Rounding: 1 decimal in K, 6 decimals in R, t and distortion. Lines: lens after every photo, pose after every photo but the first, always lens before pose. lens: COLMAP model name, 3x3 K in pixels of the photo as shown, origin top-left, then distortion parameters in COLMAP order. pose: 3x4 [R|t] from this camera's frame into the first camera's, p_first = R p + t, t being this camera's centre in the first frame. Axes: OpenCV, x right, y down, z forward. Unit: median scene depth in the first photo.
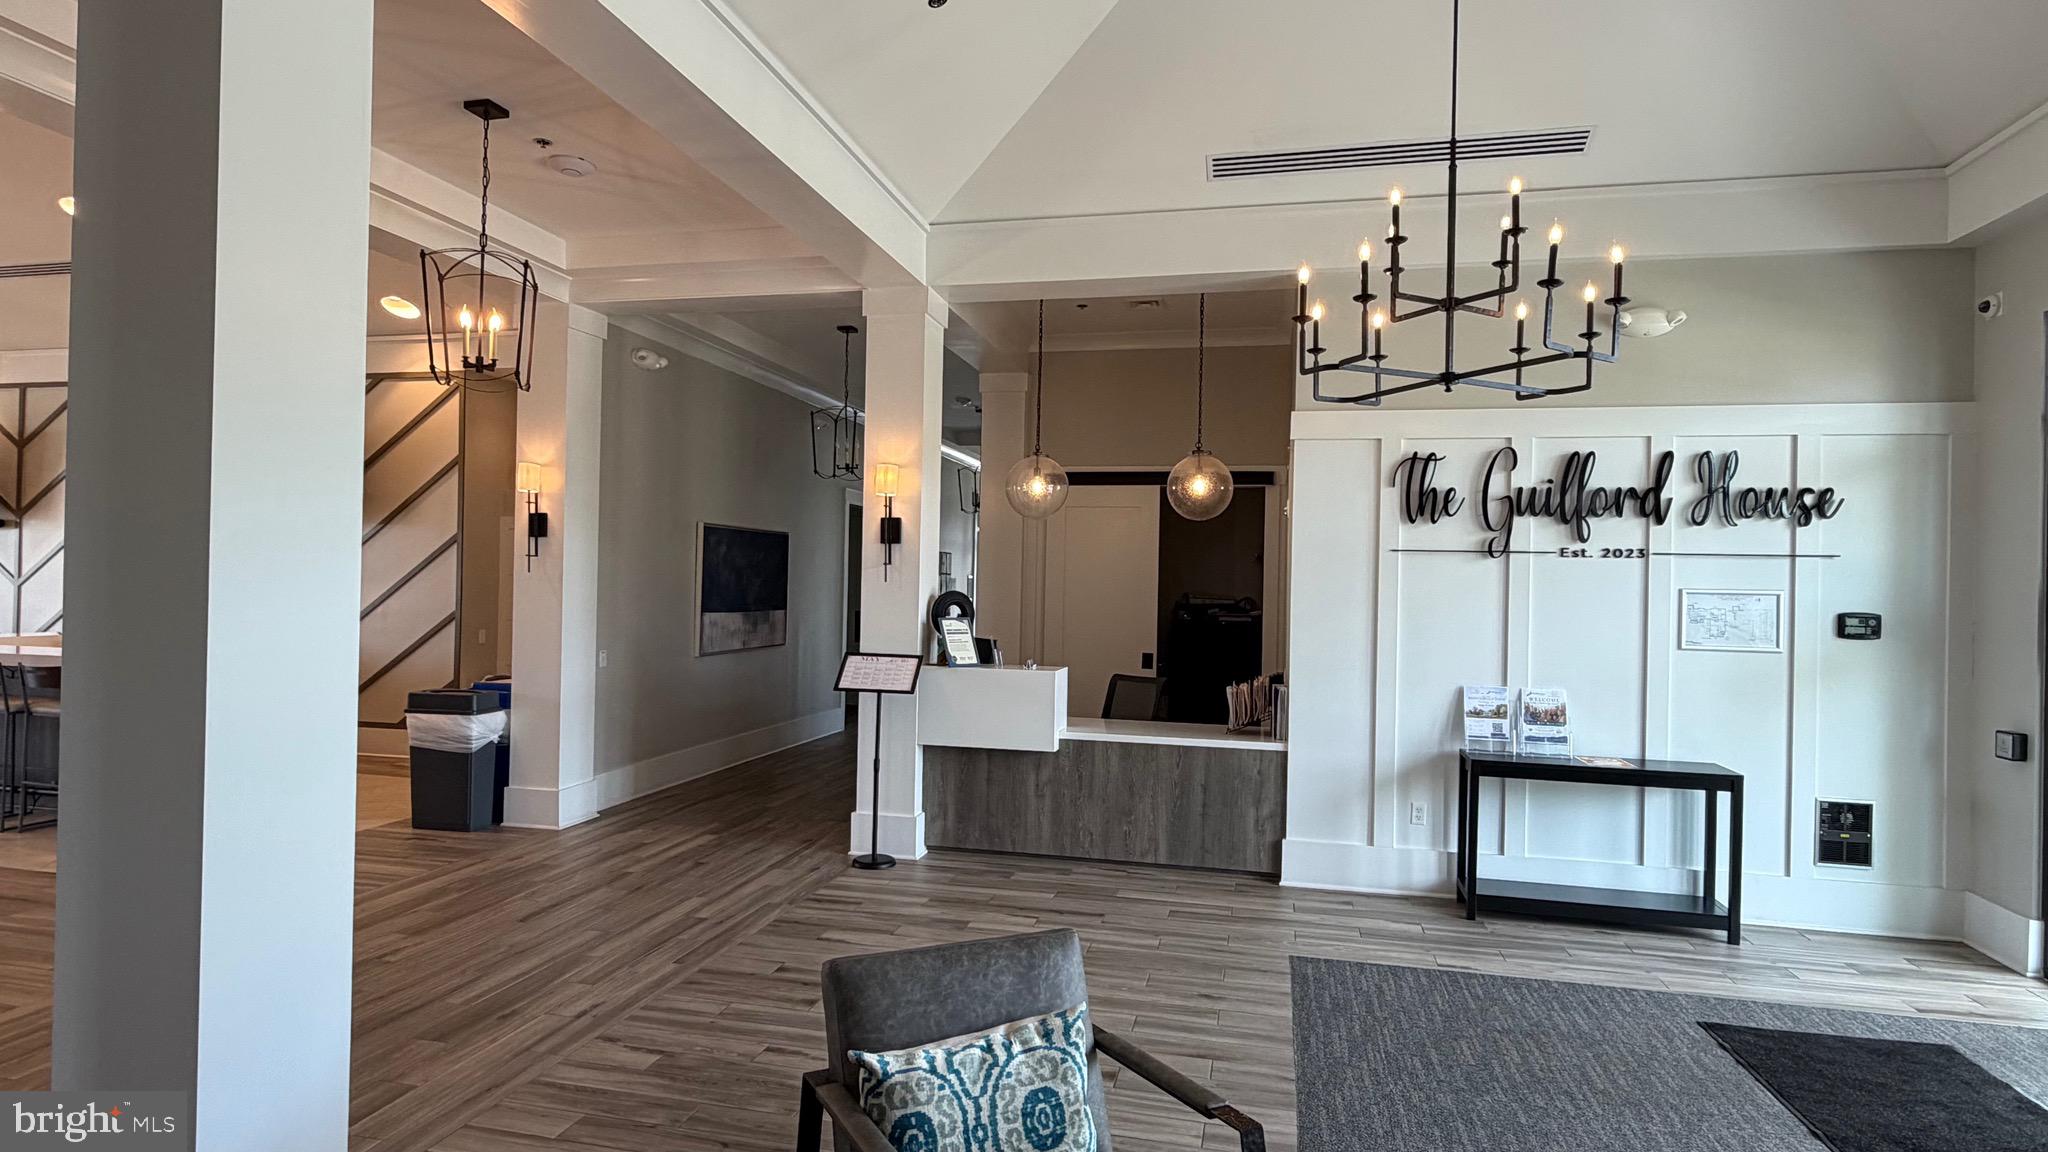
lens RADIAL K [[1083.4, 0, 1024.0], [0, 1083.4, 576.0], [0, 0, 1]] dist [-0.000280, 0.000430]
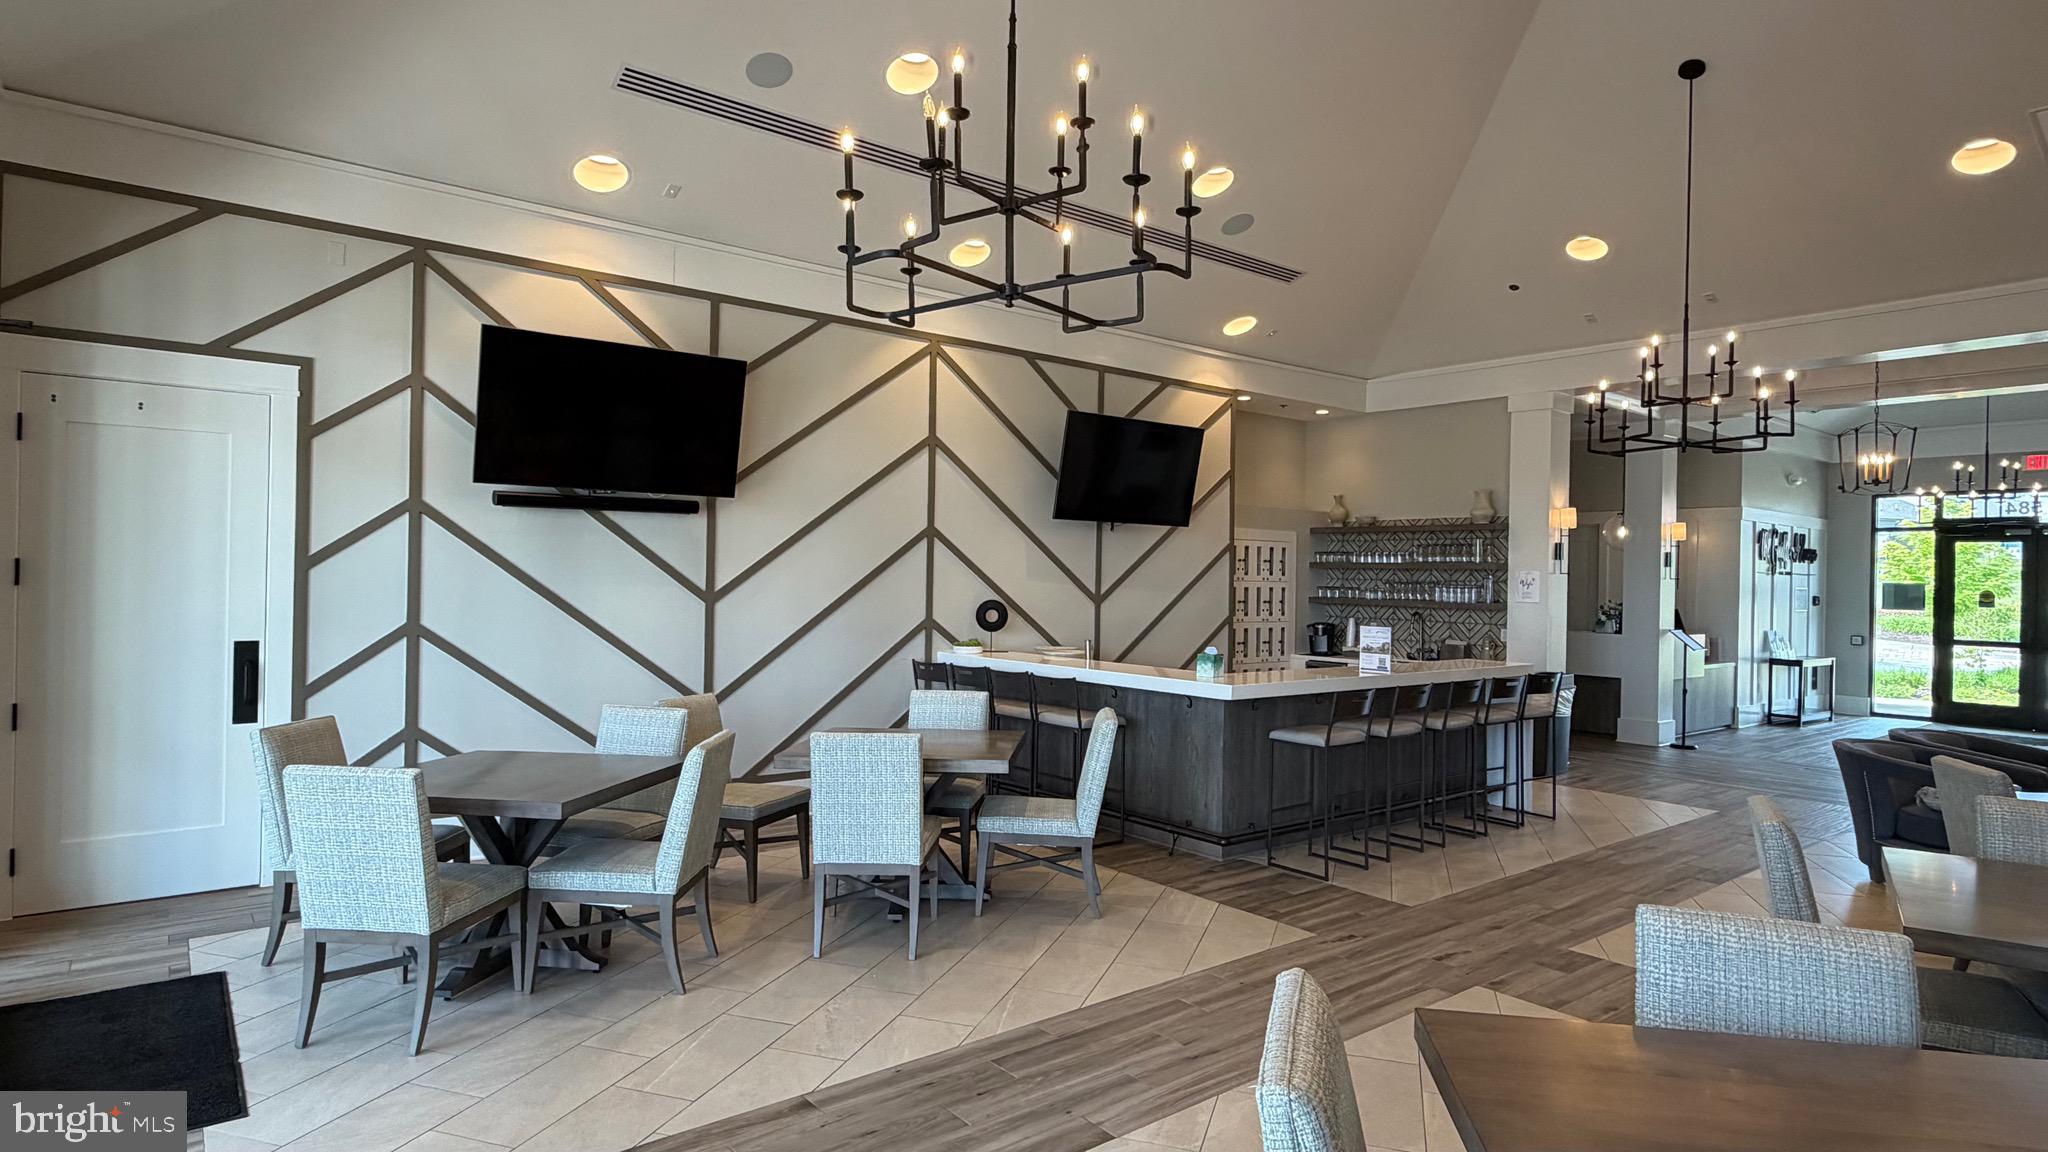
lens RADIAL K [[1083.4, 0, 1024.0], [0, 1083.4, 576.0], [0, 0, 1]] dist [-0.000280, 0.000430]
pose [[0.627200, -0.010486, 0.778787, -1.623633], [-0.016575, 0.999503, 0.026806, -0.034504], [-0.778682, -0.029722, 0.626715, 0.540007]]
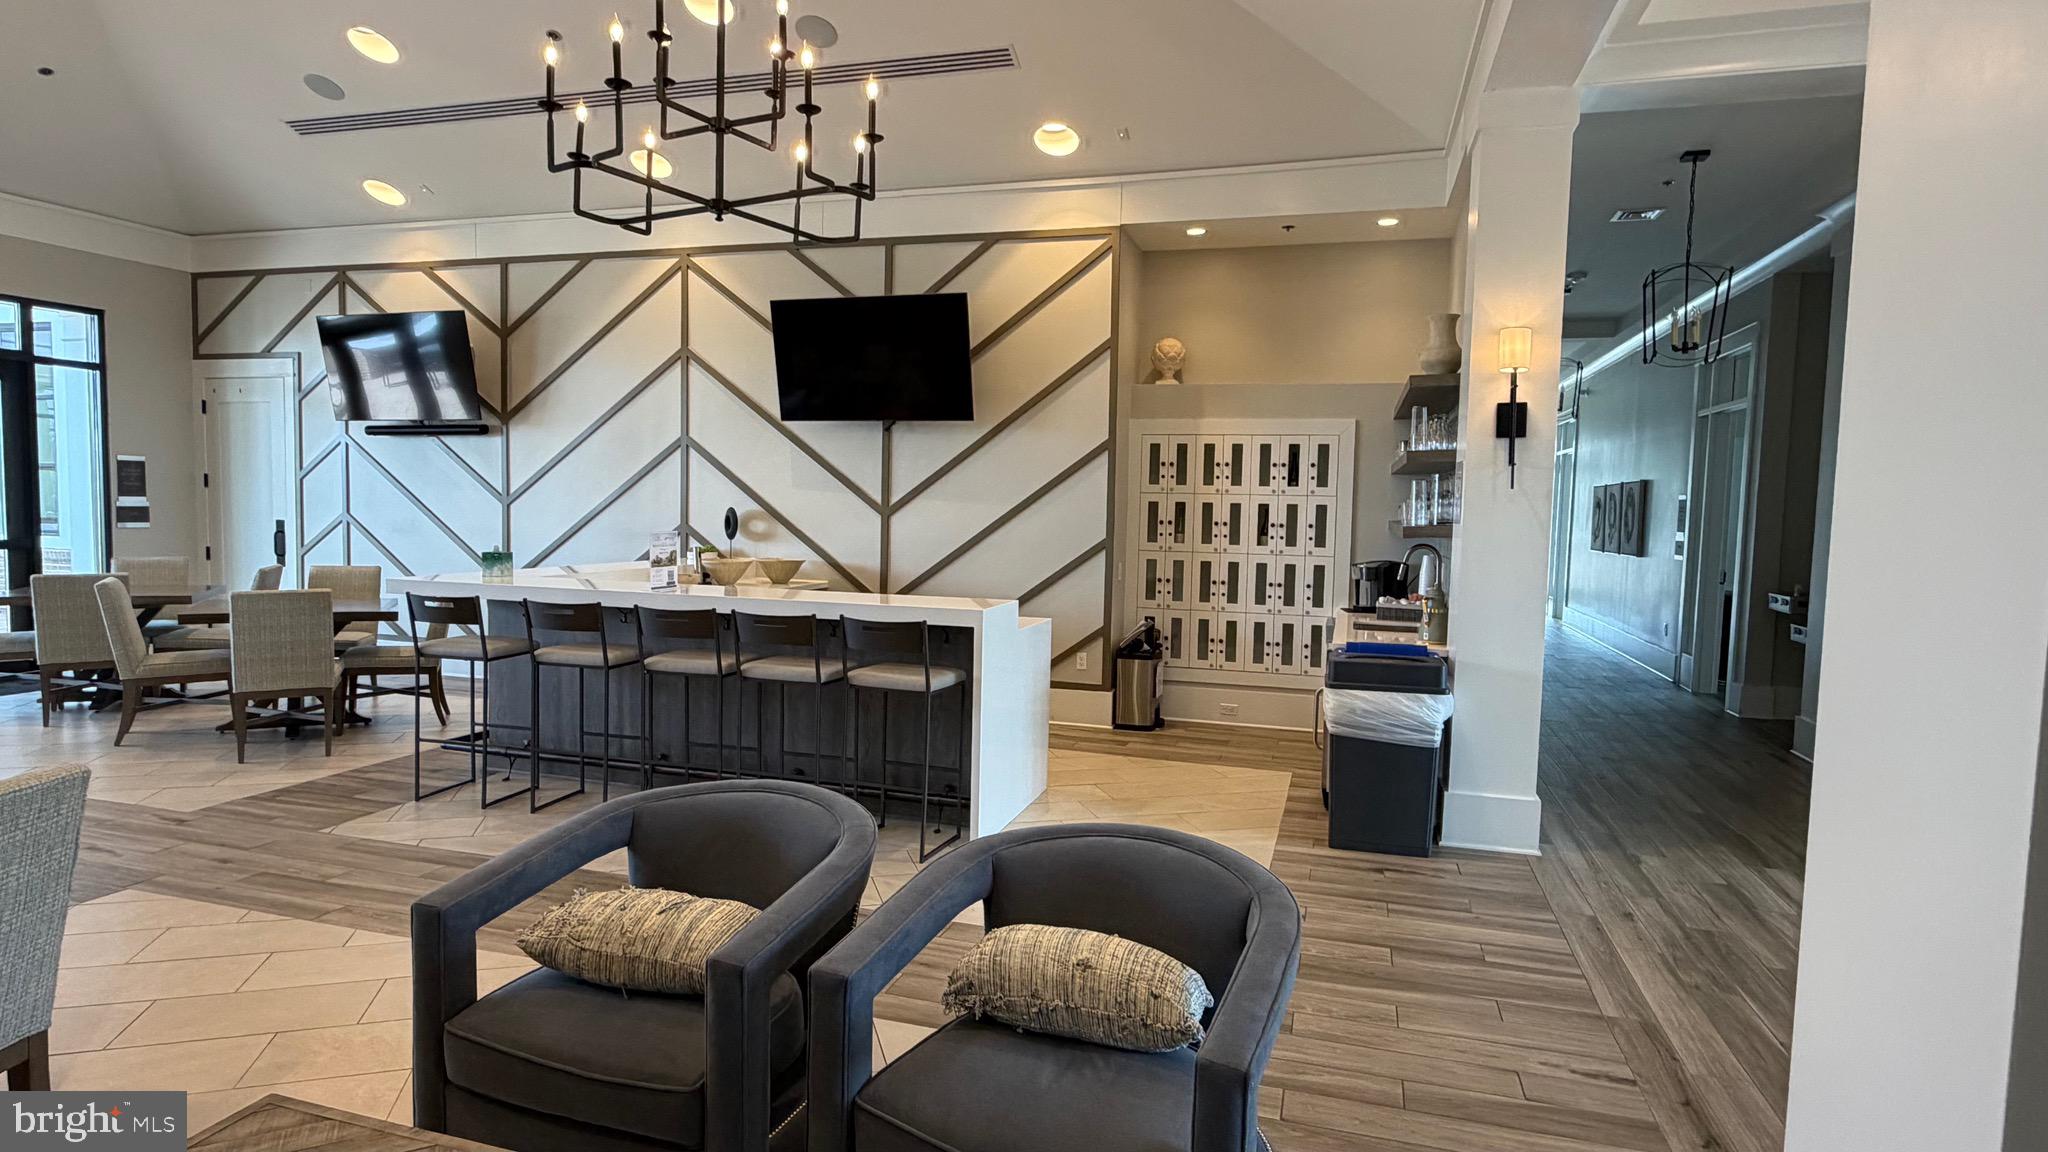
lens RADIAL K [[1083.4, 0, 1024.0], [0, 1083.4, 576.0], [0, 0, 1]] dist [-0.000280, 0.000430]
pose [[0.997847, 0.005936, -0.065315, -0.586112], [-0.001087, 0.997255, 0.074032, 0.001363], [0.065575, -0.073802, 0.995115, 0.236416]]
